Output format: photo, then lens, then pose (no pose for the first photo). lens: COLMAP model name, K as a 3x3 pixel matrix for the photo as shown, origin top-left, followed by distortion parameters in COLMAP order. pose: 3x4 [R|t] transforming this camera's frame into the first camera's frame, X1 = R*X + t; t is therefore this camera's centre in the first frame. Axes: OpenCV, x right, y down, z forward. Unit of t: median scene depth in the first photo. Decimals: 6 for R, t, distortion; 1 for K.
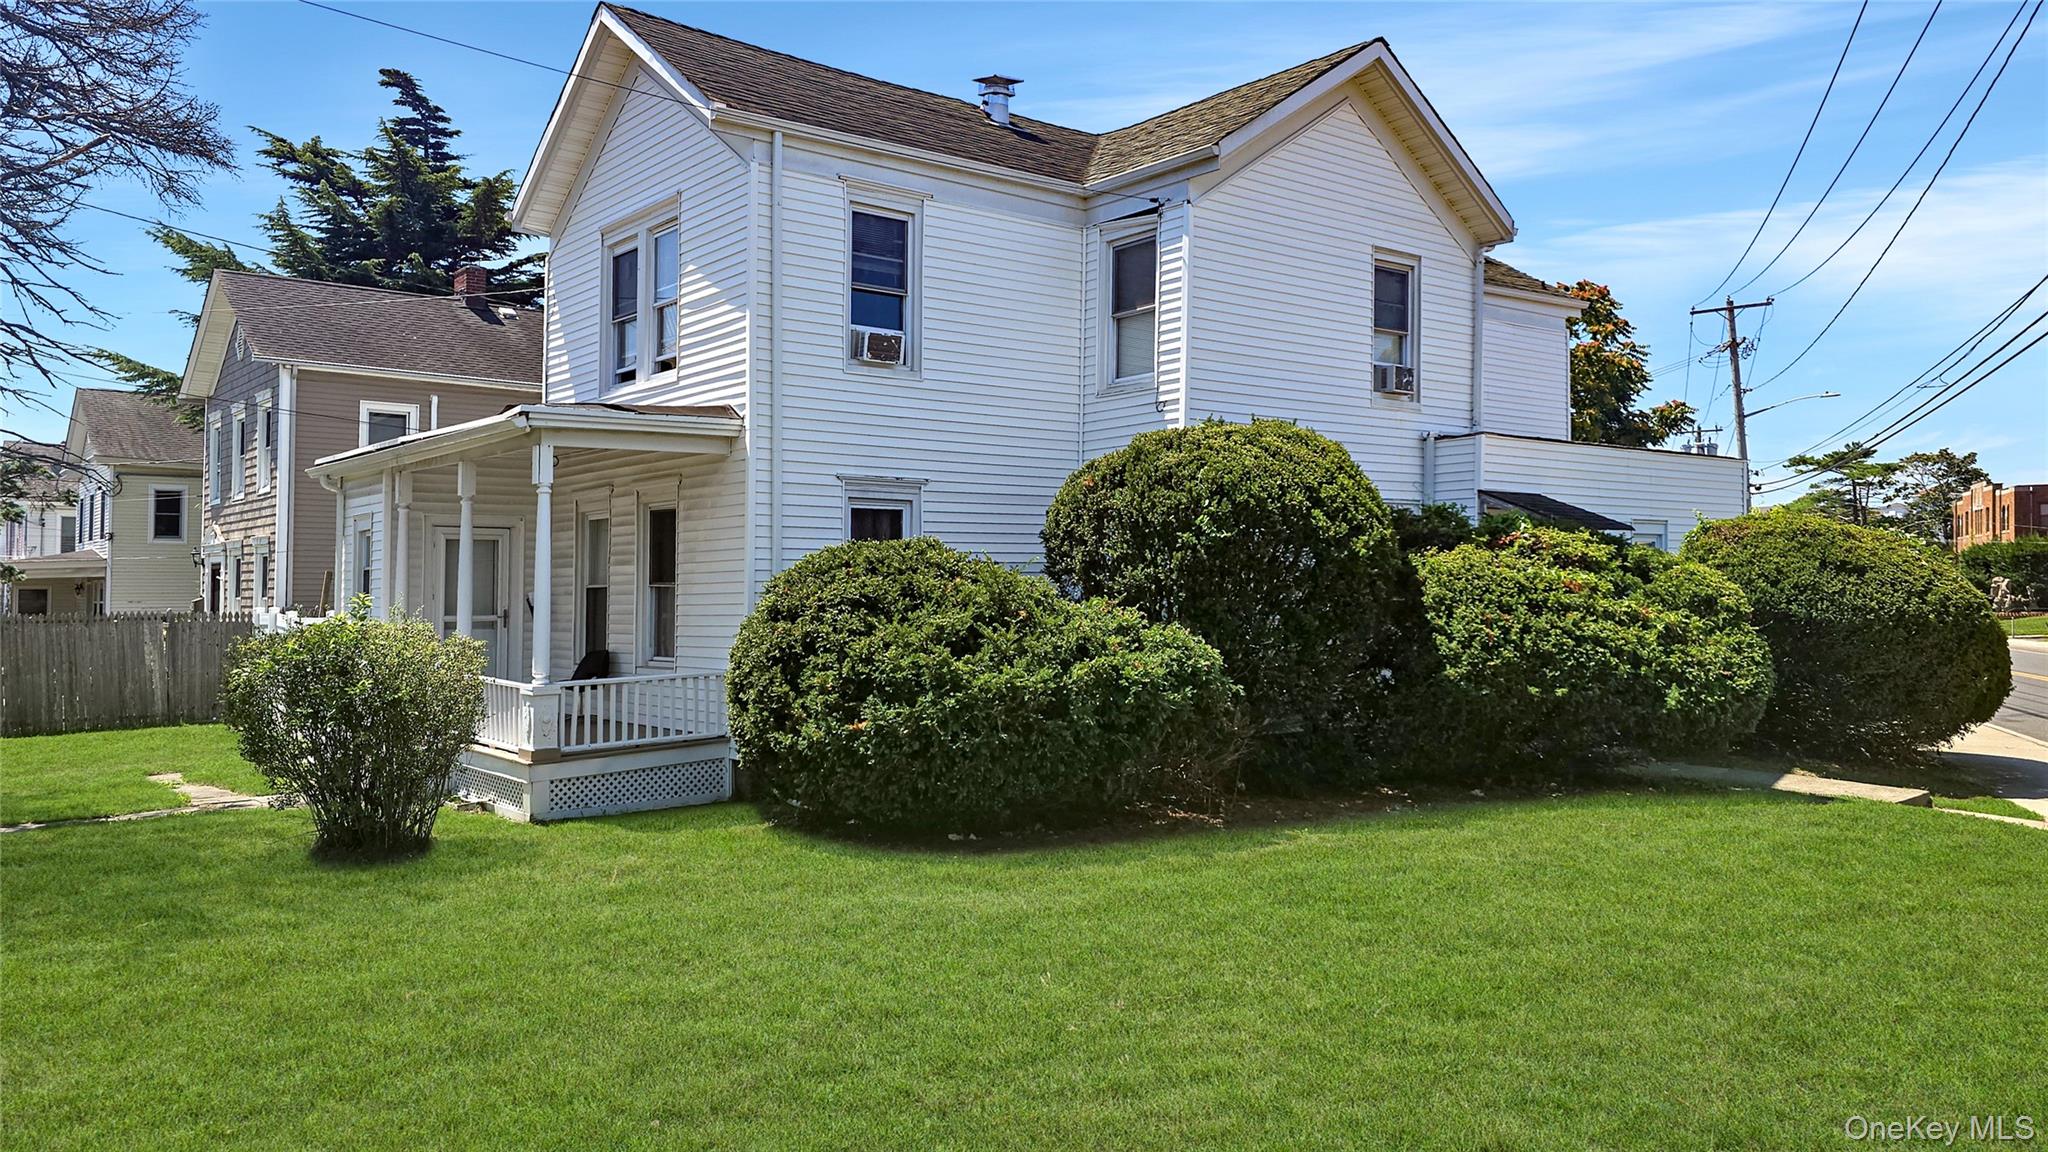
lens RADIAL K [[1483.4, 0, 1028.5], [0, 1483.4, 562.9], [0, 0, 1]] dist [0.083083, -0.087863]
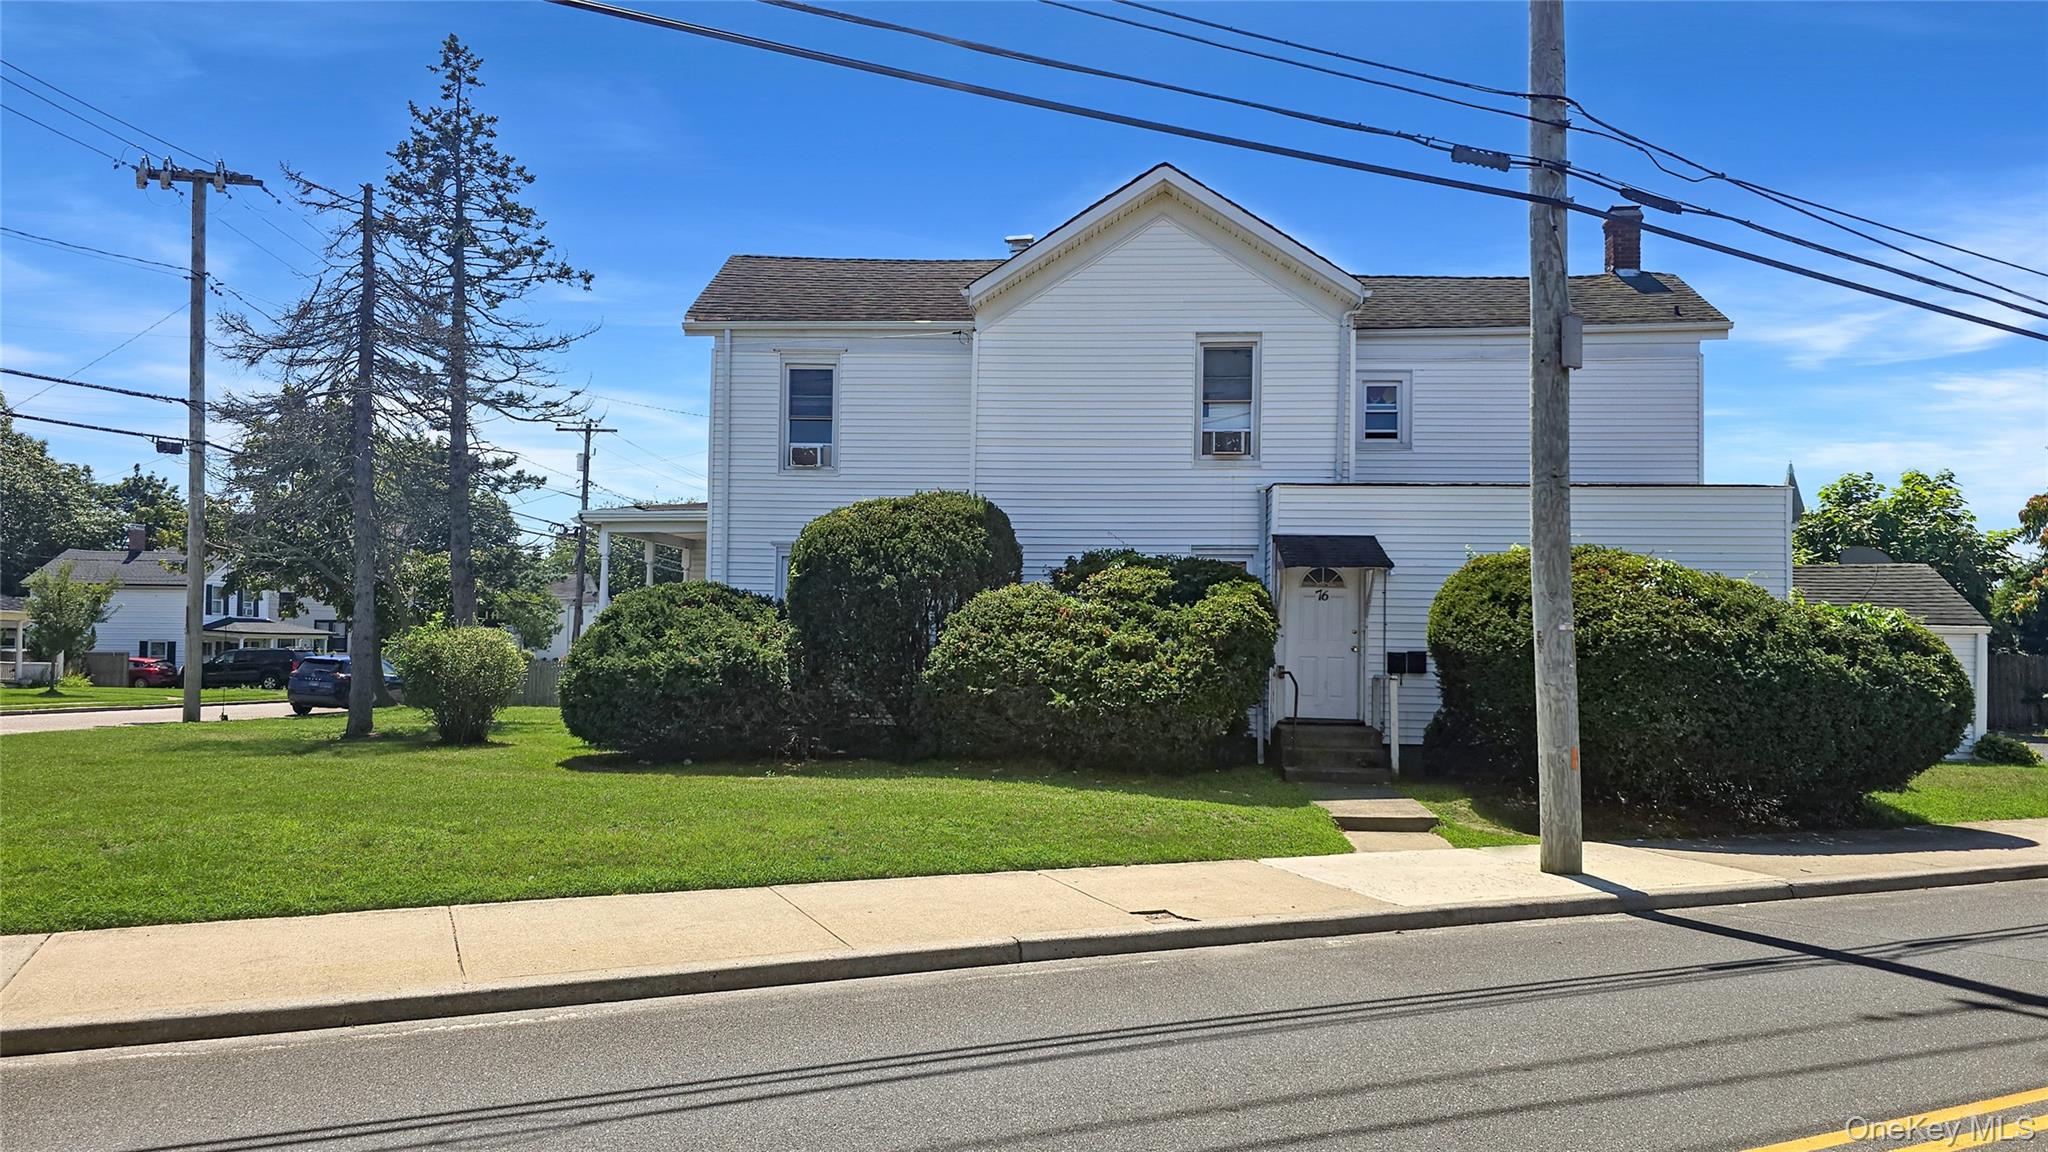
lens RADIAL K [[1483.4, 0, 1028.5], [0, 1483.4, 562.9], [0, 0, 1]] dist [0.083083, -0.087863]
pose [[0.727107, -0.025758, -0.686041, 1.902306], [-0.007372, 0.998945, -0.045319, 0.049385], [0.686485, 0.038009, 0.726150, 0.126343]]
